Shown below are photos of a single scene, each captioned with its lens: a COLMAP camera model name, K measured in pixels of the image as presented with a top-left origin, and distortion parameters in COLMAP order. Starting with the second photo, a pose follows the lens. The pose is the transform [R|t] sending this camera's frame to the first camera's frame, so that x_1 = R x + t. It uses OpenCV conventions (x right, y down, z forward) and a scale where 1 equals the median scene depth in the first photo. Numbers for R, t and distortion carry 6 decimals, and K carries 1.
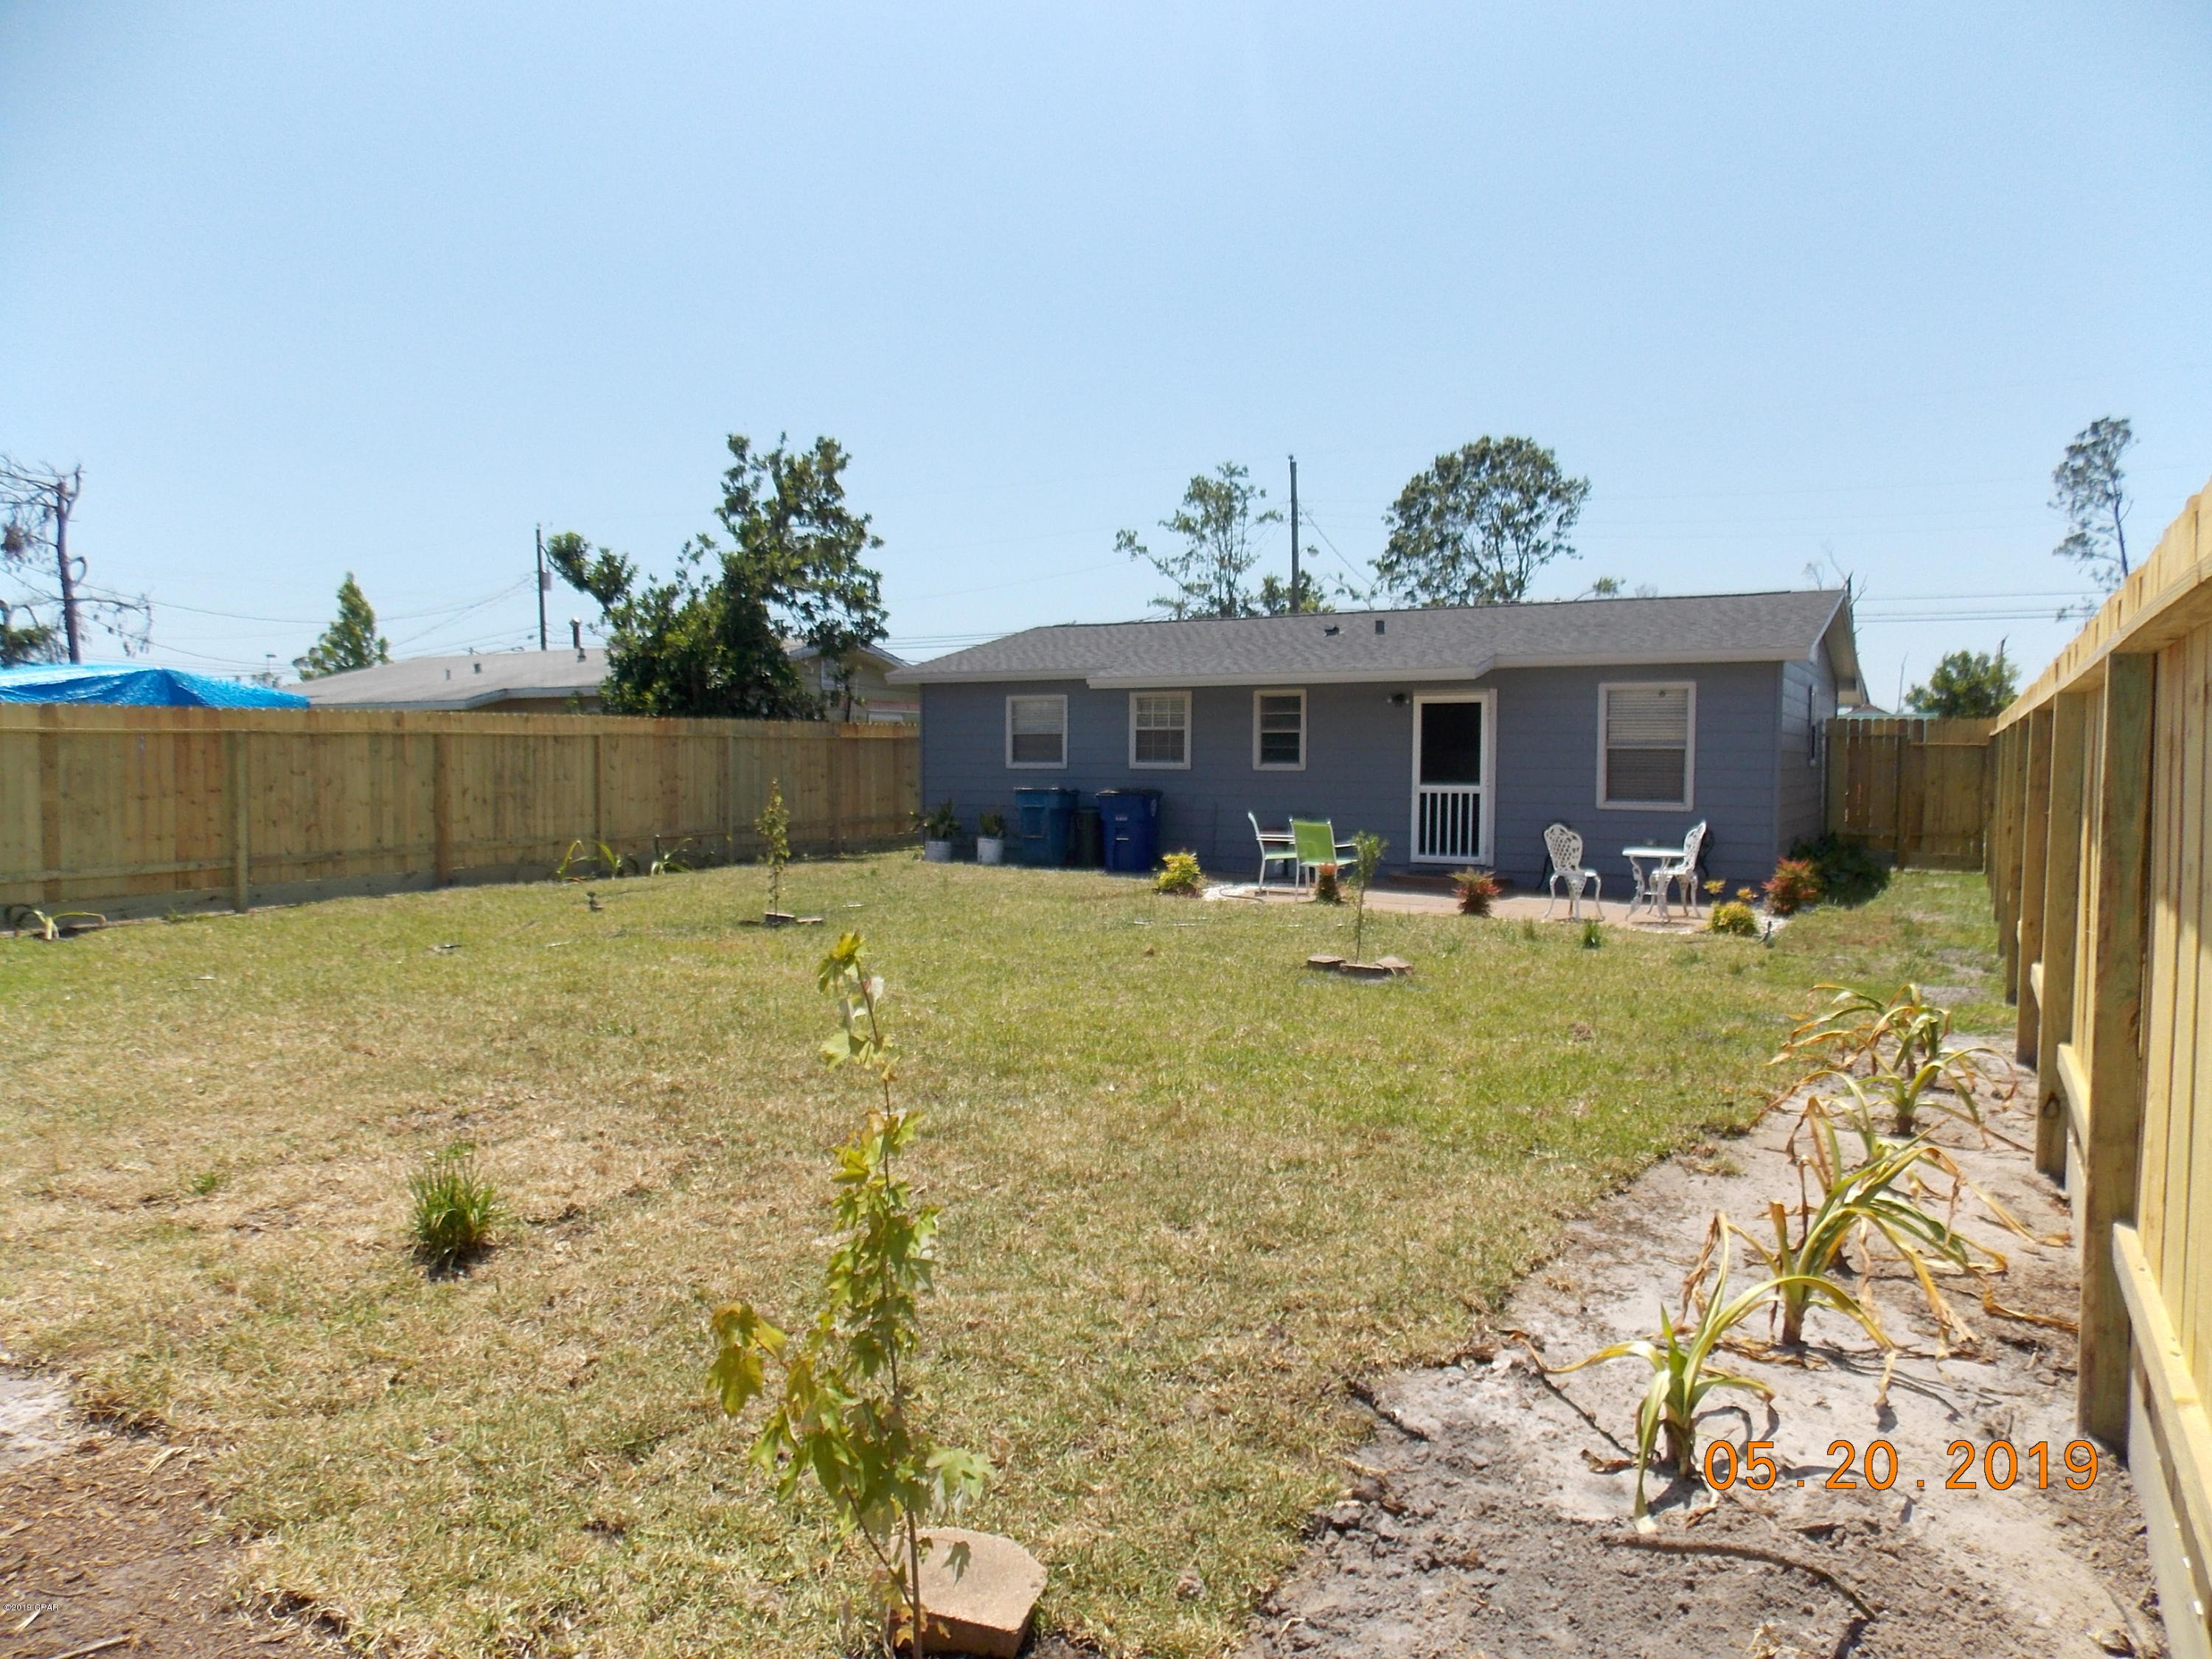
lens RADIAL K [[1382.9, 0, 1100.8], [0, 1382.9, 812.7], [0, 0, 1]] dist [0.000243, -0.002537]
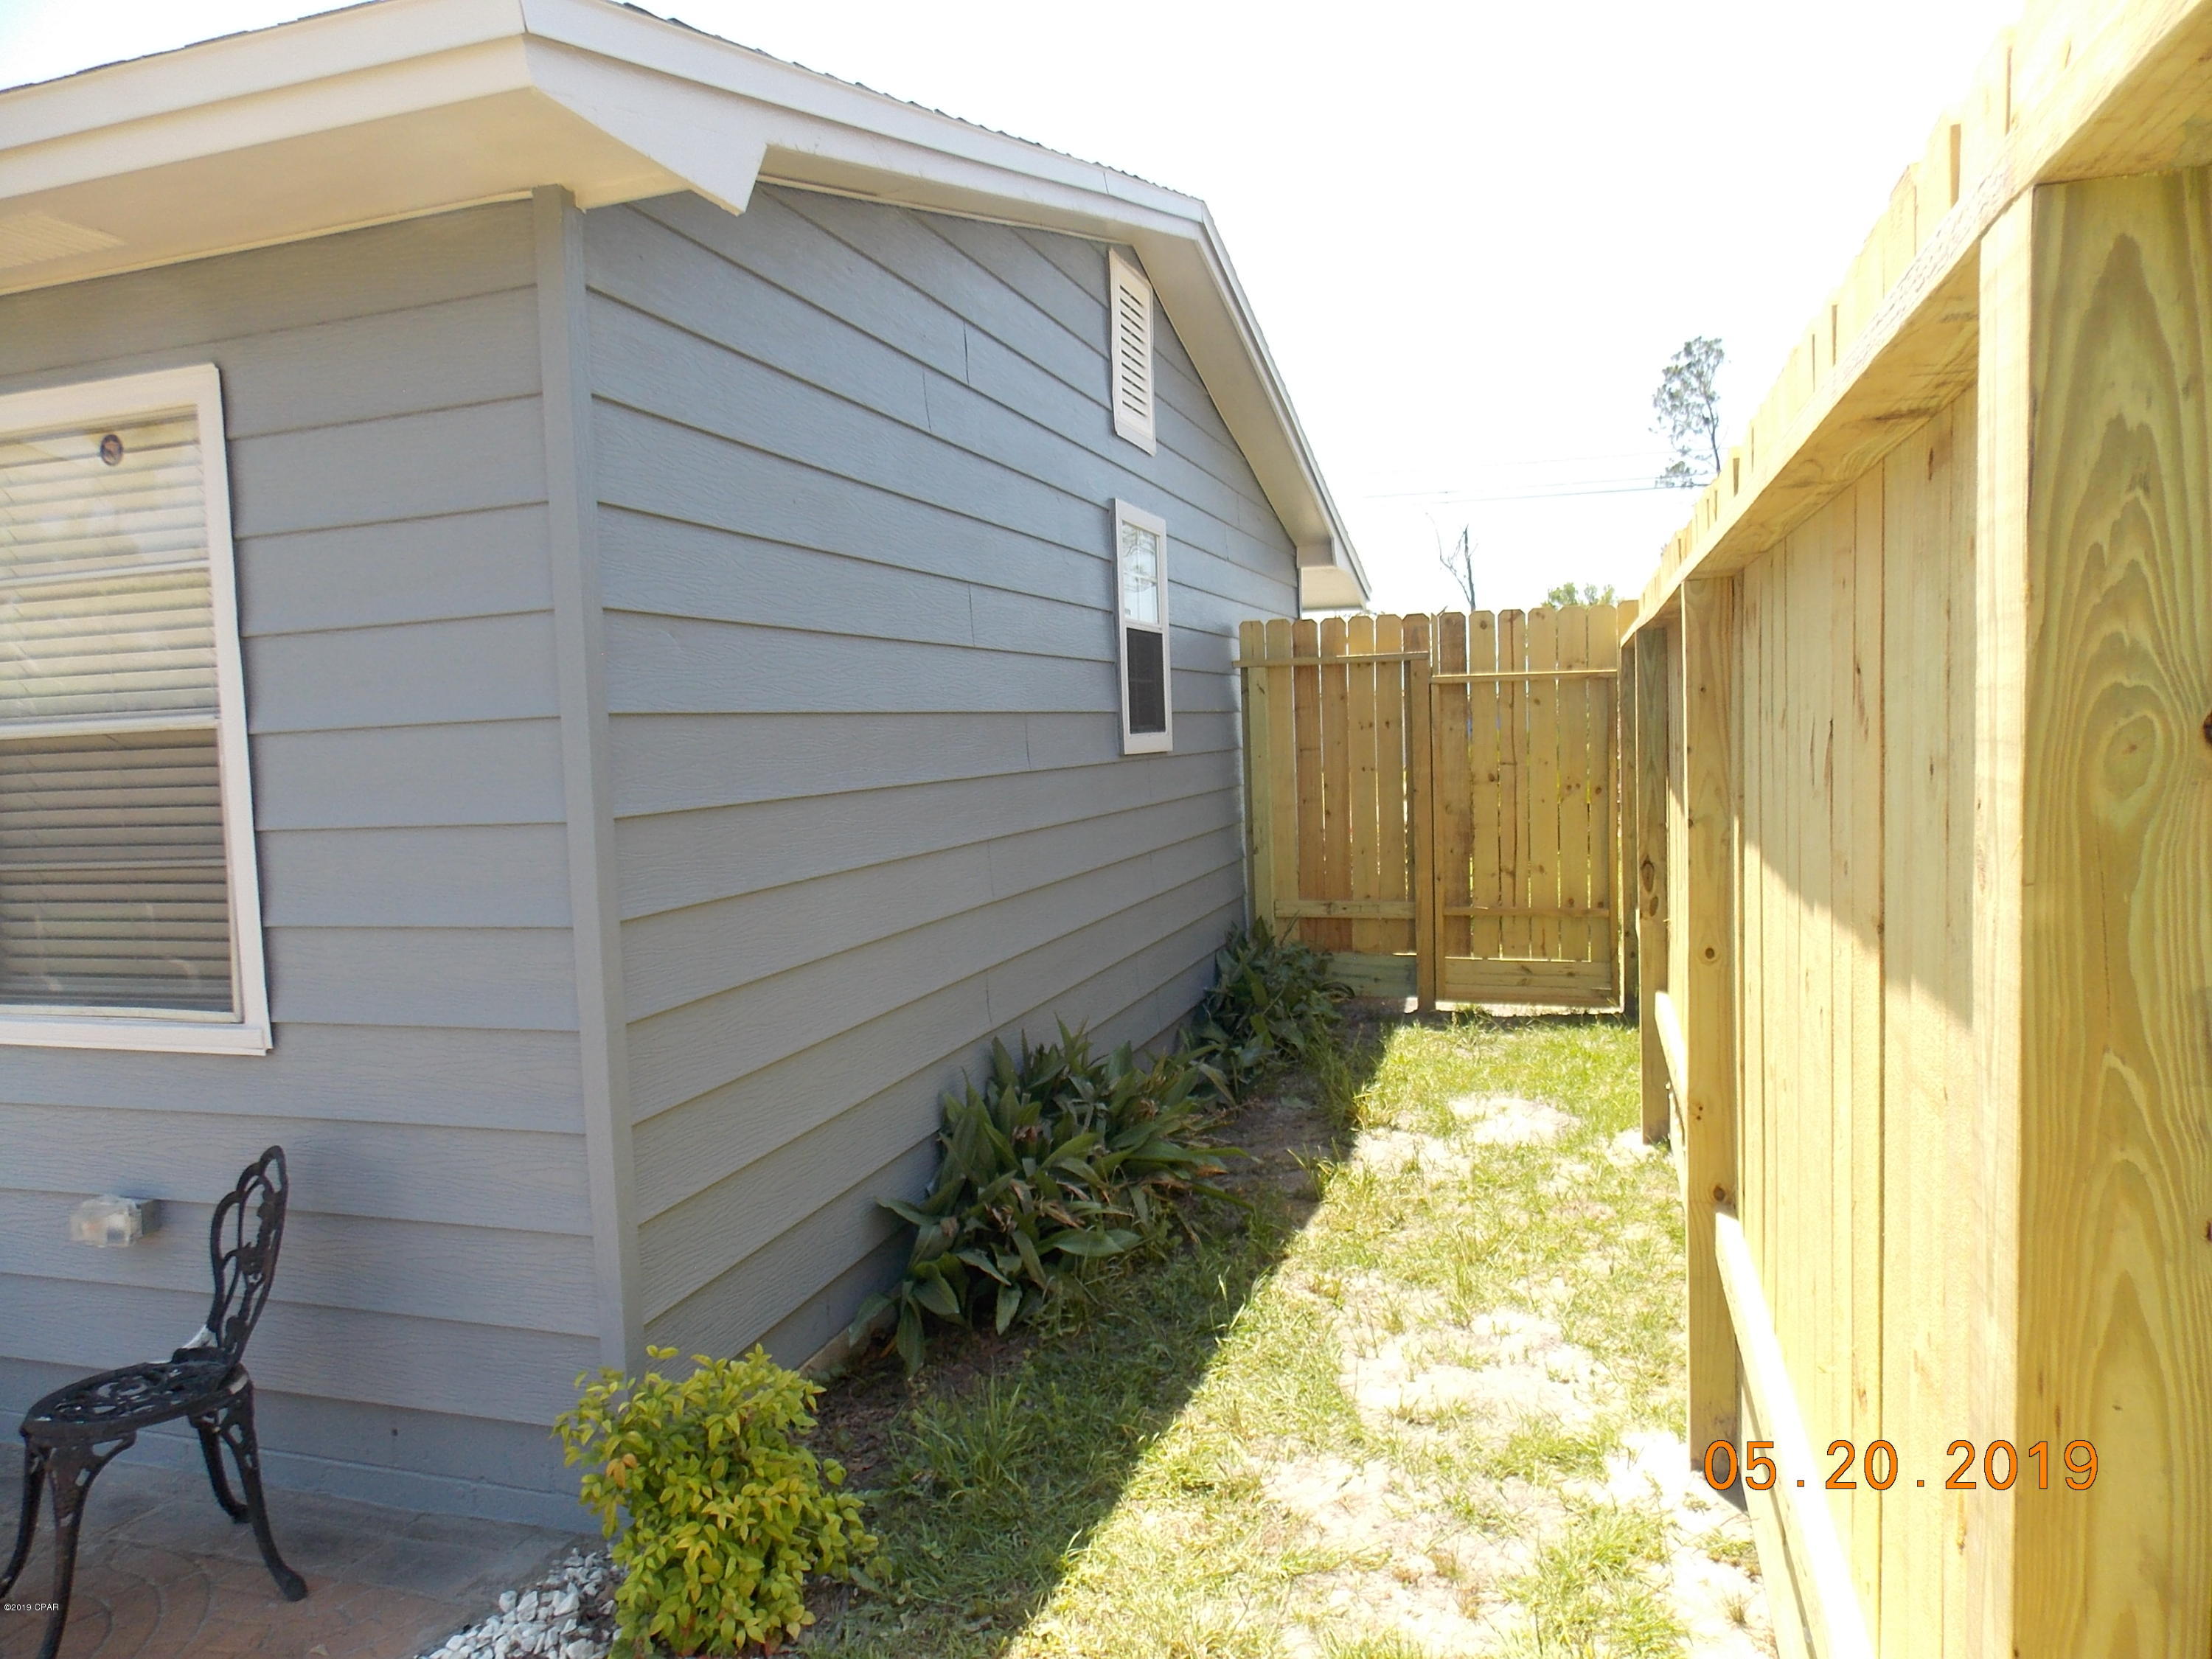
lens RADIAL K [[1461.0, 0, 1106.0], [0, 1461.0, 829.5], [0, 0, 1]] dist [0.005909, 0.003318]
pose [[0.969366, -0.063298, 0.237323, 0.357354], [0.057988, 0.997887, 0.029296, -0.022671], [-0.238676, -0.014637, 0.970989, 0.562171]]
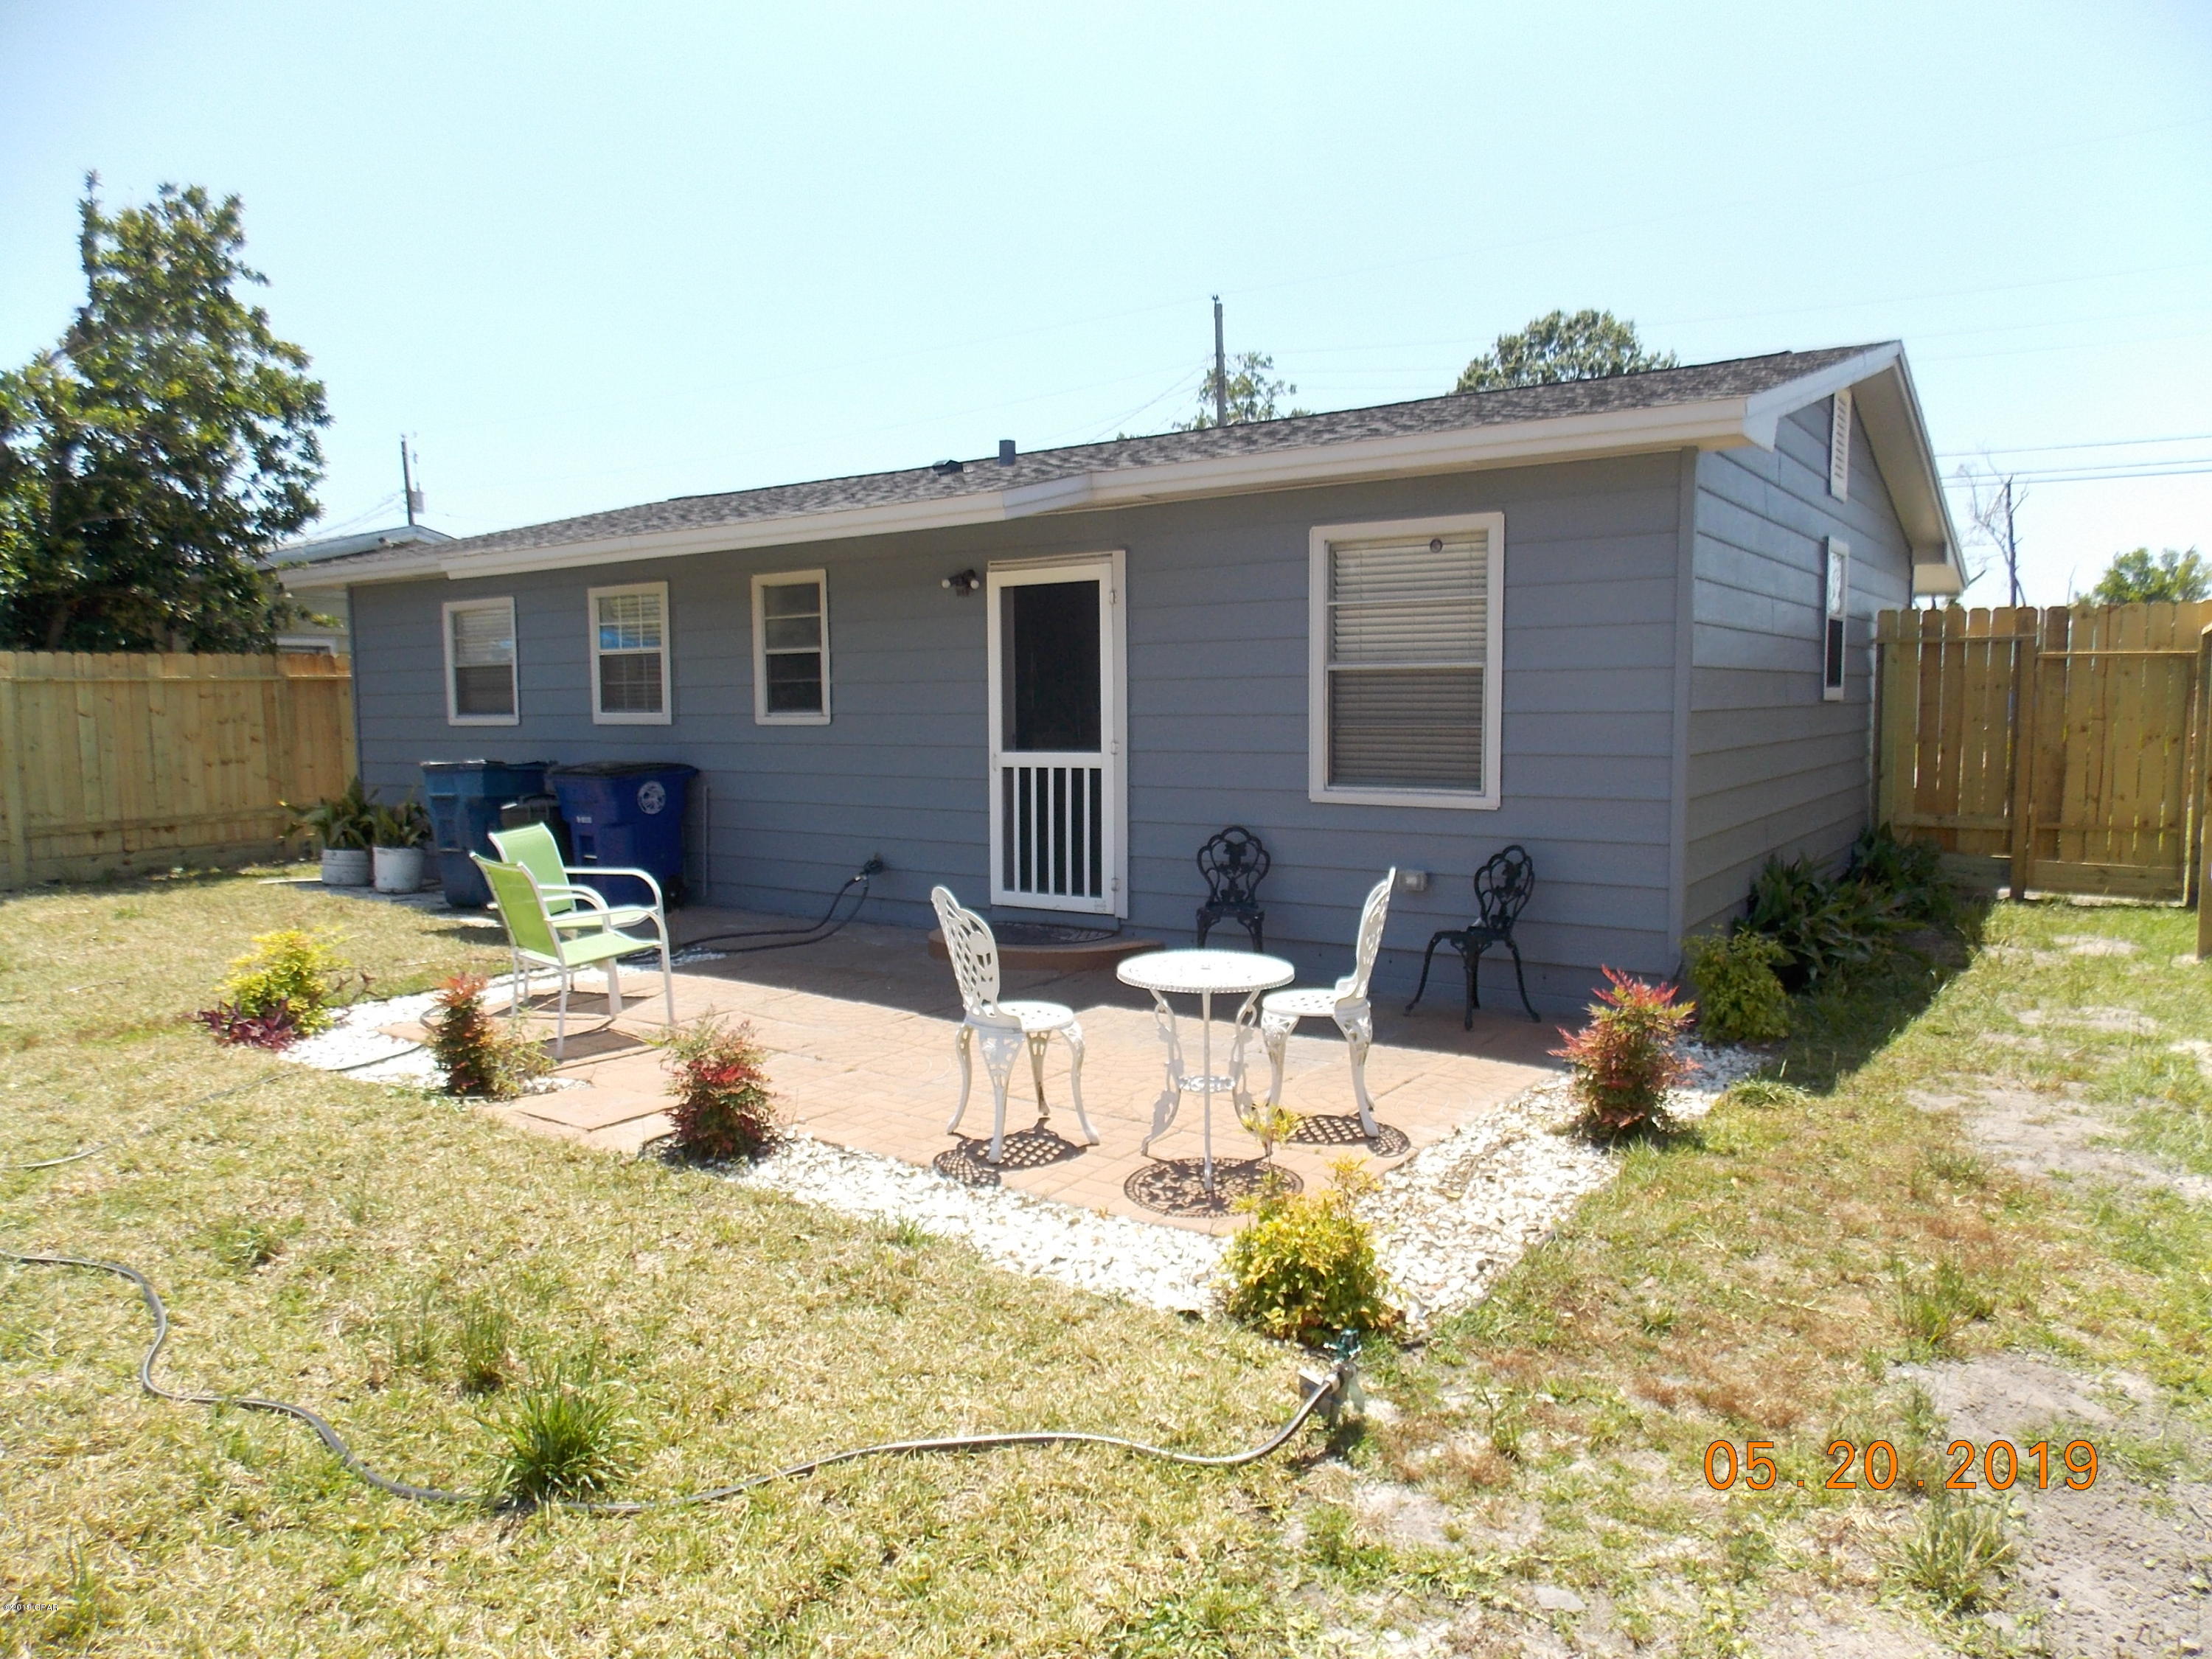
lens RADIAL K [[1436.0, 0, 1108.3], [0, 1436.0, 806.1], [0, 0, 1]] dist [-0.003748, -0.001334]
pose [[0.997538, -0.011494, -0.069184, 0.242725], [0.013759, 0.999381, 0.032364, -0.013418], [0.068769, -0.033236, 0.997079, 0.387593]]
